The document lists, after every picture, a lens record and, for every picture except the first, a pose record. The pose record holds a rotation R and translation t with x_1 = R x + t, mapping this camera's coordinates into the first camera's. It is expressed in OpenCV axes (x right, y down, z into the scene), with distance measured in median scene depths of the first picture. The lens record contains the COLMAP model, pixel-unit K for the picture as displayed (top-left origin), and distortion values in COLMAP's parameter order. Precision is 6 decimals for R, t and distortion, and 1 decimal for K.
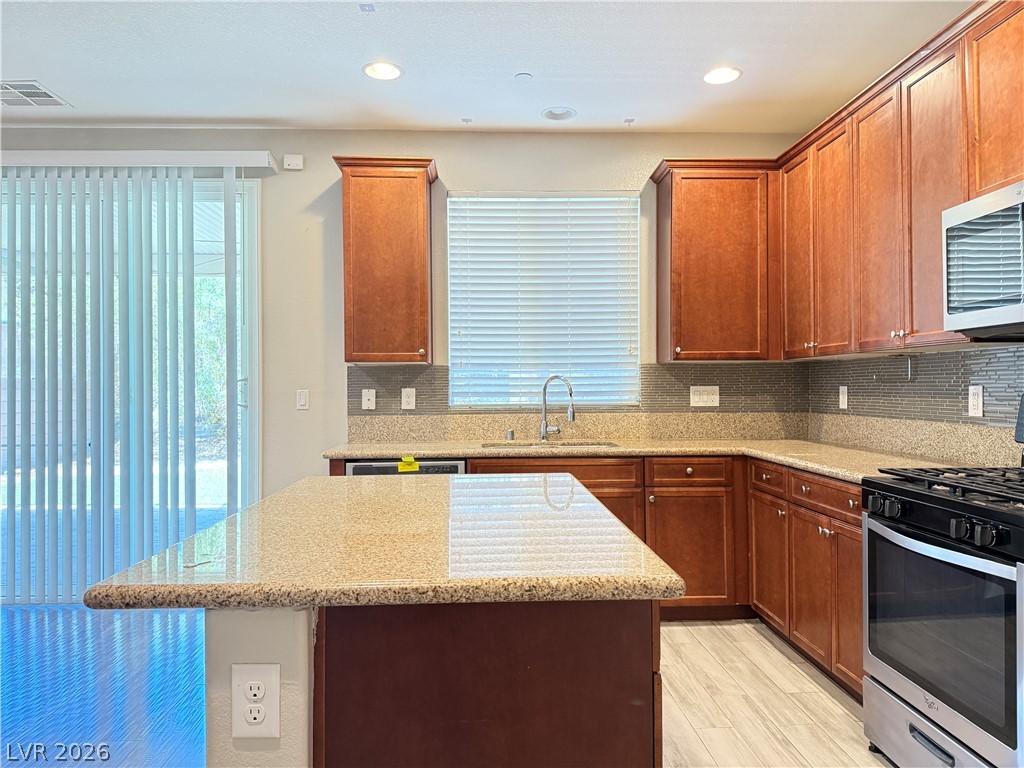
lens RADIAL K [[722.5, 0, 514.6], [0, 722.5, 381.0], [0, 0, 1]] dist [0.059971, -0.072273]
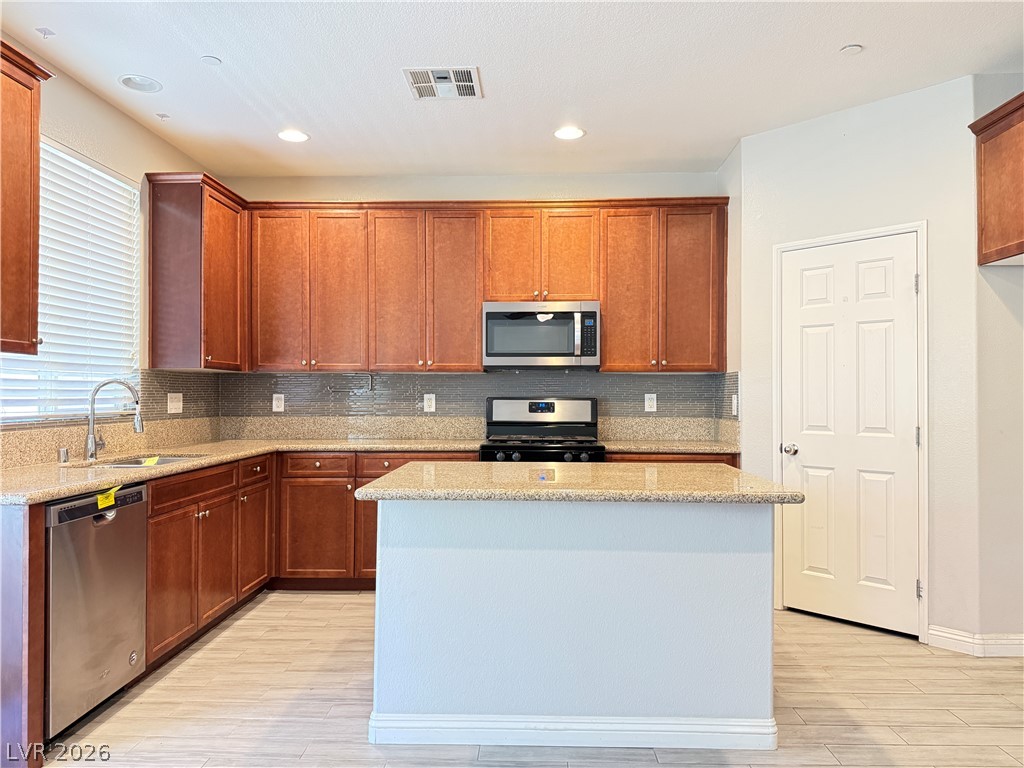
lens RADIAL K [[722.5, 0, 513.4], [0, 722.5, 382.4], [0, 0, 1]] dist [0.059971, -0.072273]
pose [[0.079239, 0.022610, 0.996599, -0.839807], [-0.010632, 0.999705, -0.021835, 0.010407], [-0.996799, -0.008866, 0.079456, 0.515067]]
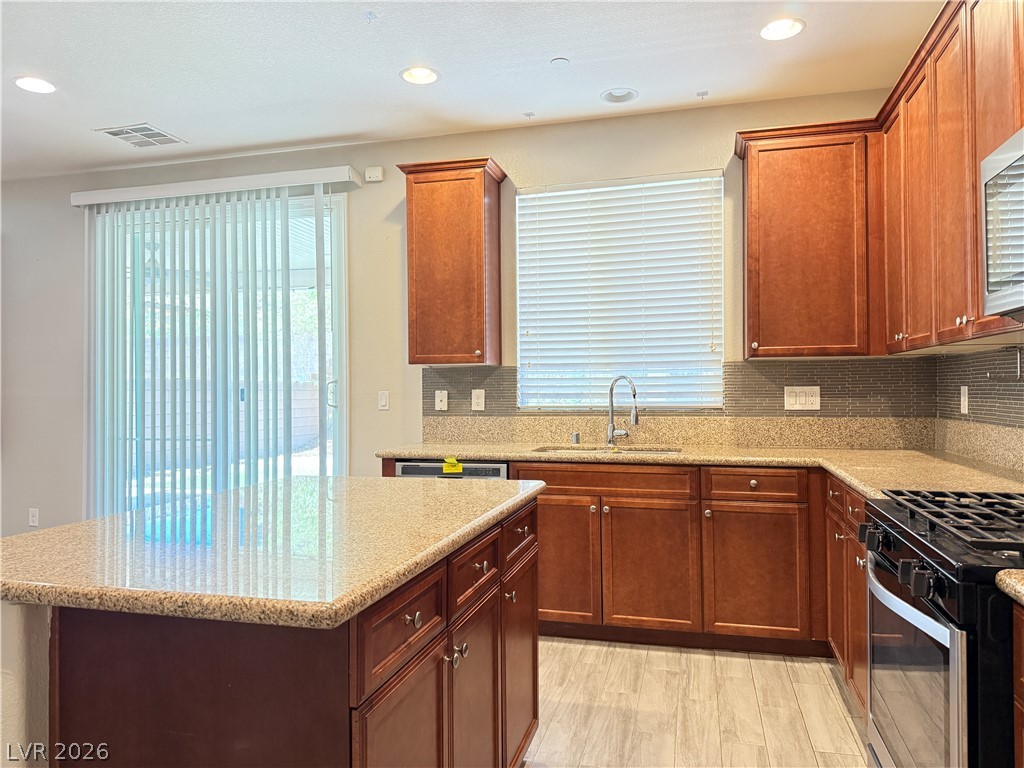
lens RADIAL K [[722.5, 0, 512.9], [0, 722.5, 381.7], [0, 0, 1]] dist [0.059971, -0.072273]
pose [[0.952963, -0.004628, -0.303053, 0.230339], [0.005028, 0.999987, 0.000540, -0.001087], [0.303046, -0.002039, 0.952974, 0.070710]]
